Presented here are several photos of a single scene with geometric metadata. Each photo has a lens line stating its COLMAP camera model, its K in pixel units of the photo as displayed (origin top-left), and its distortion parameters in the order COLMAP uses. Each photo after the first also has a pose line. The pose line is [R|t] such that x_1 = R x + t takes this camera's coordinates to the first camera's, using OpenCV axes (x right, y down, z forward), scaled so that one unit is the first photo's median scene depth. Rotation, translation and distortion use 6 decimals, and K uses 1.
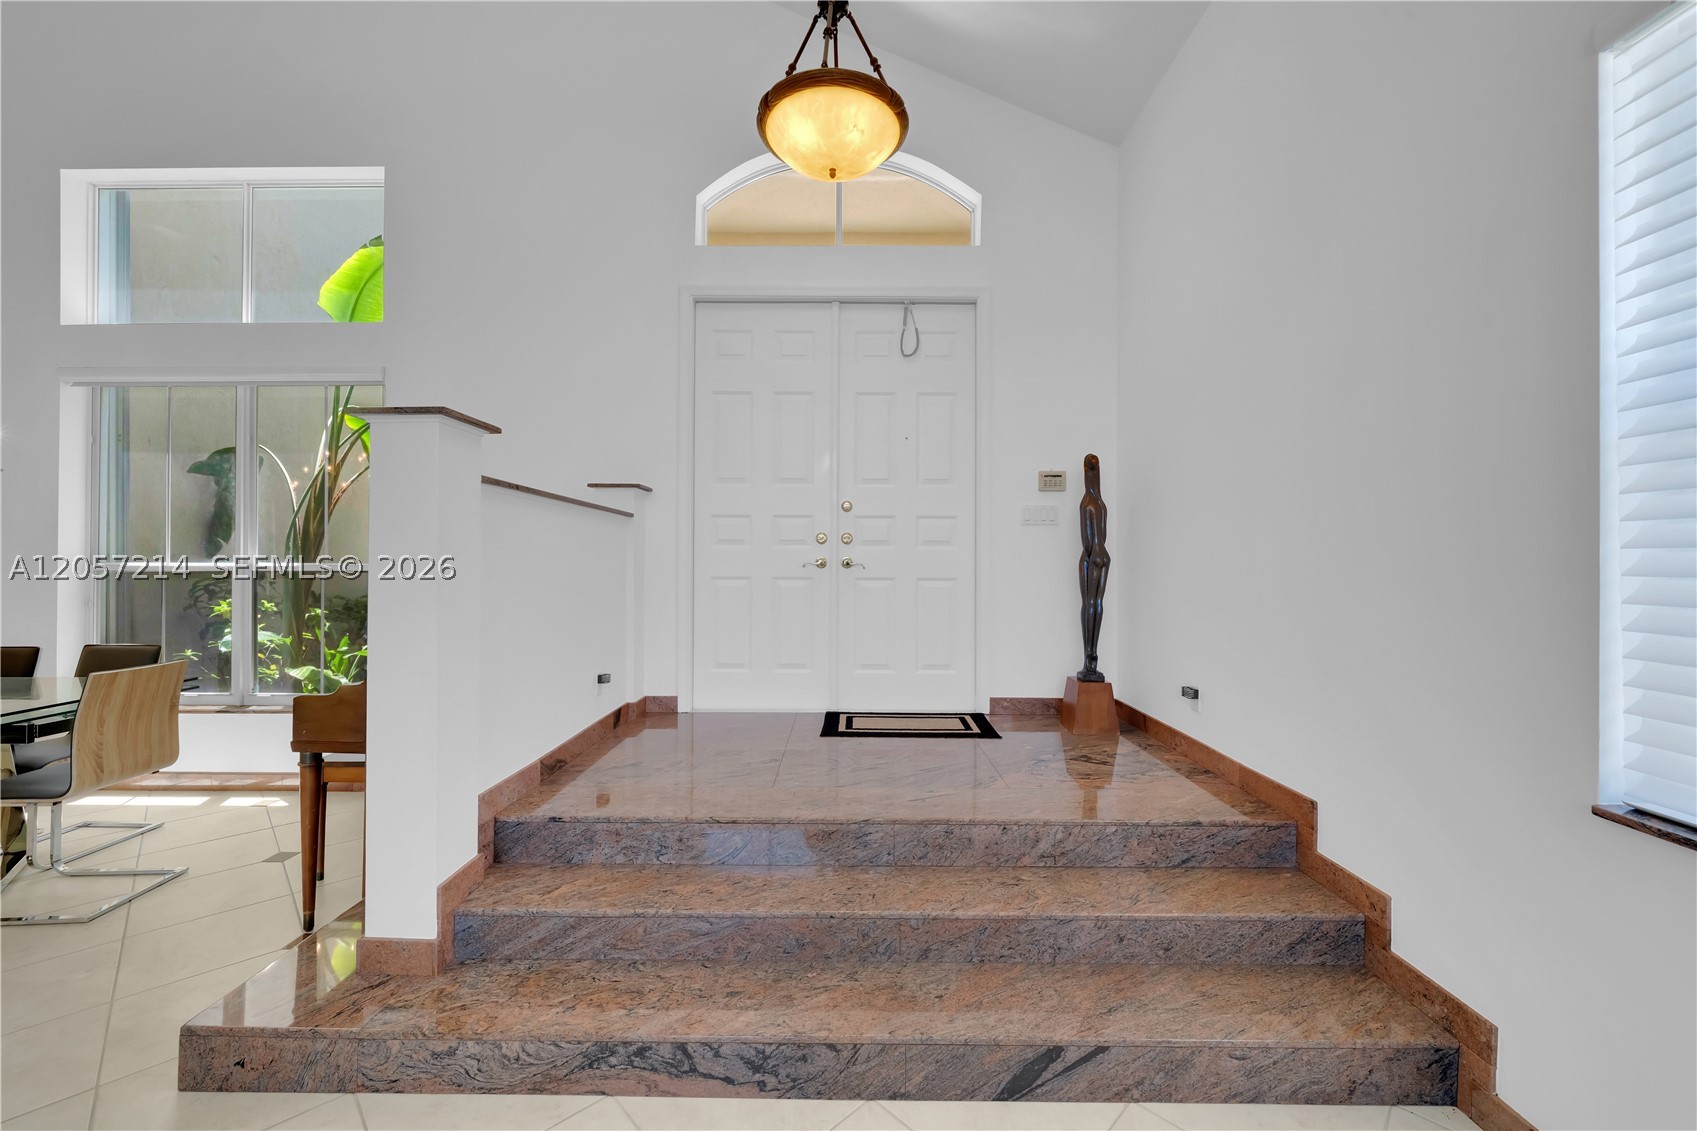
lens RADIAL K [[605.7, 0, 841.8], [0, 605.7, 542.6], [0, 0, 1]] dist [-0.002283, -0.000088]
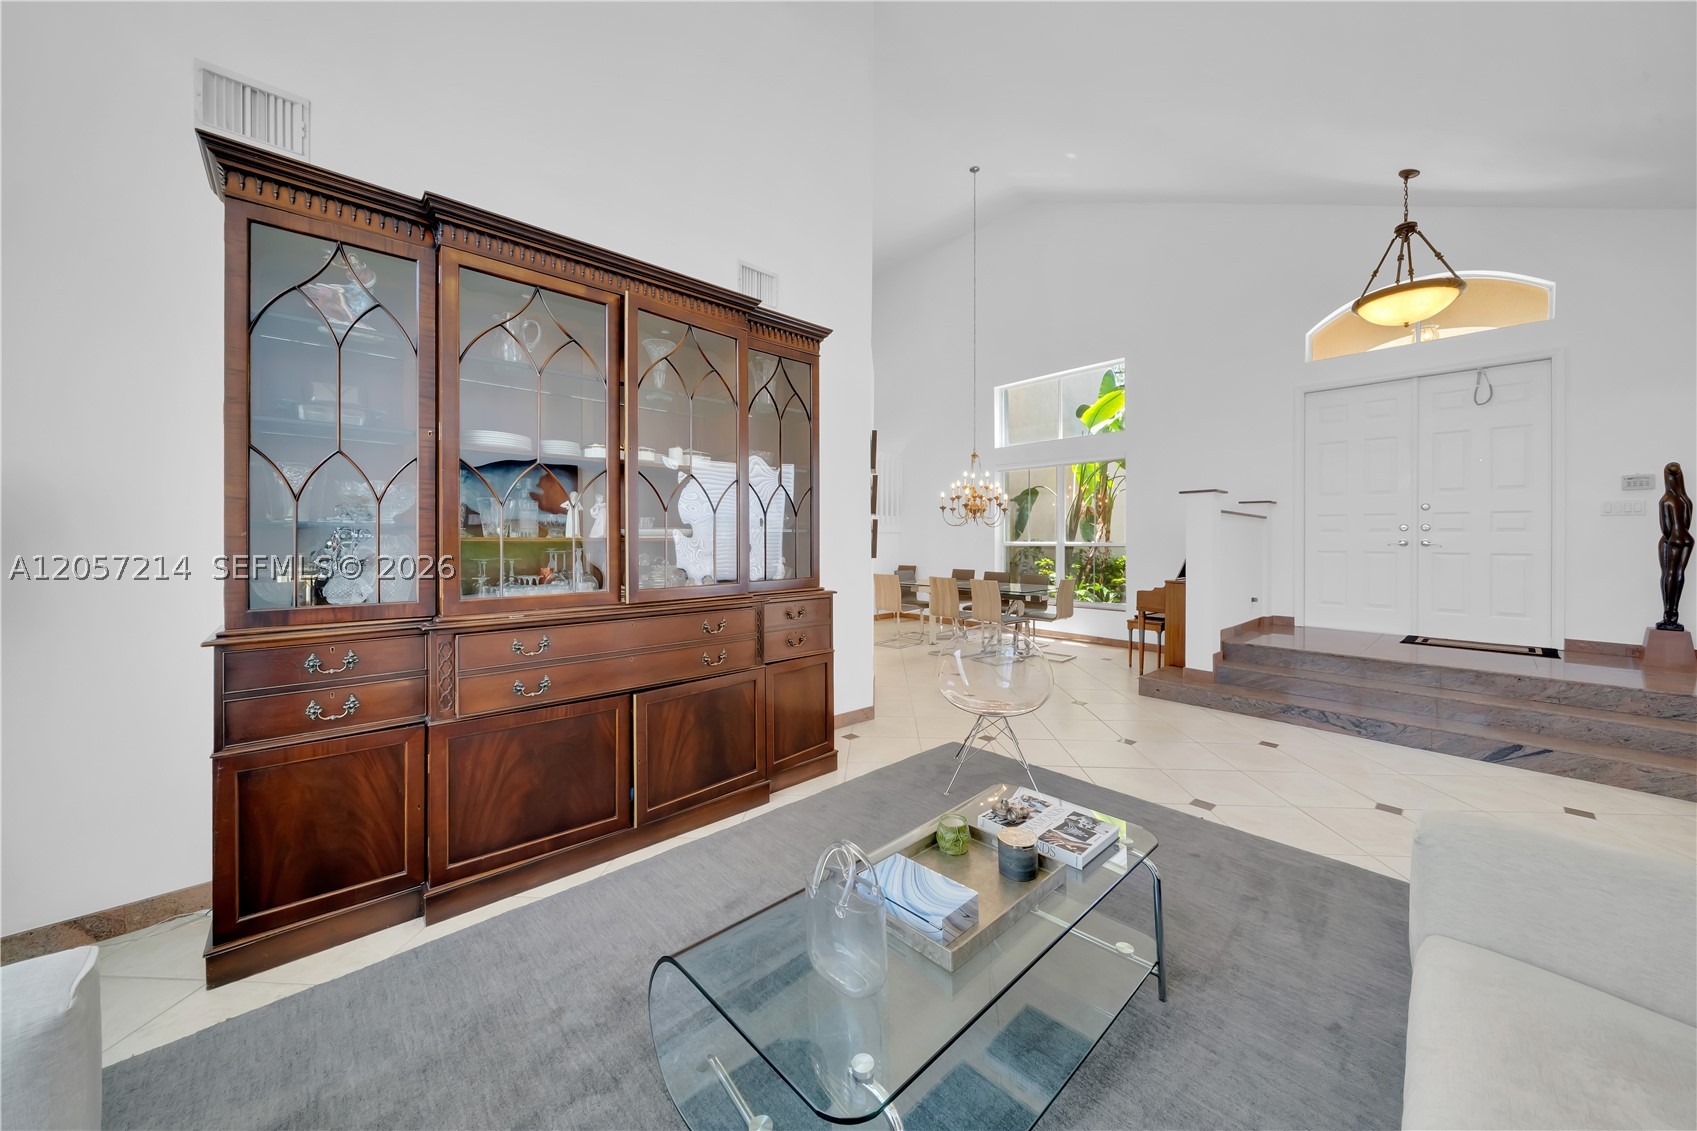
lens RADIAL K [[605.7, 0, 841.8], [0, 605.7, 542.6], [0, 0, 1]] dist [-0.002283, -0.000088]
pose [[0.679003, 0.001669, -0.734133, 0.142059], [0.021997, 0.999502, 0.022618, -0.039718], [0.733806, -0.031507, 0.678629, -1.269022]]
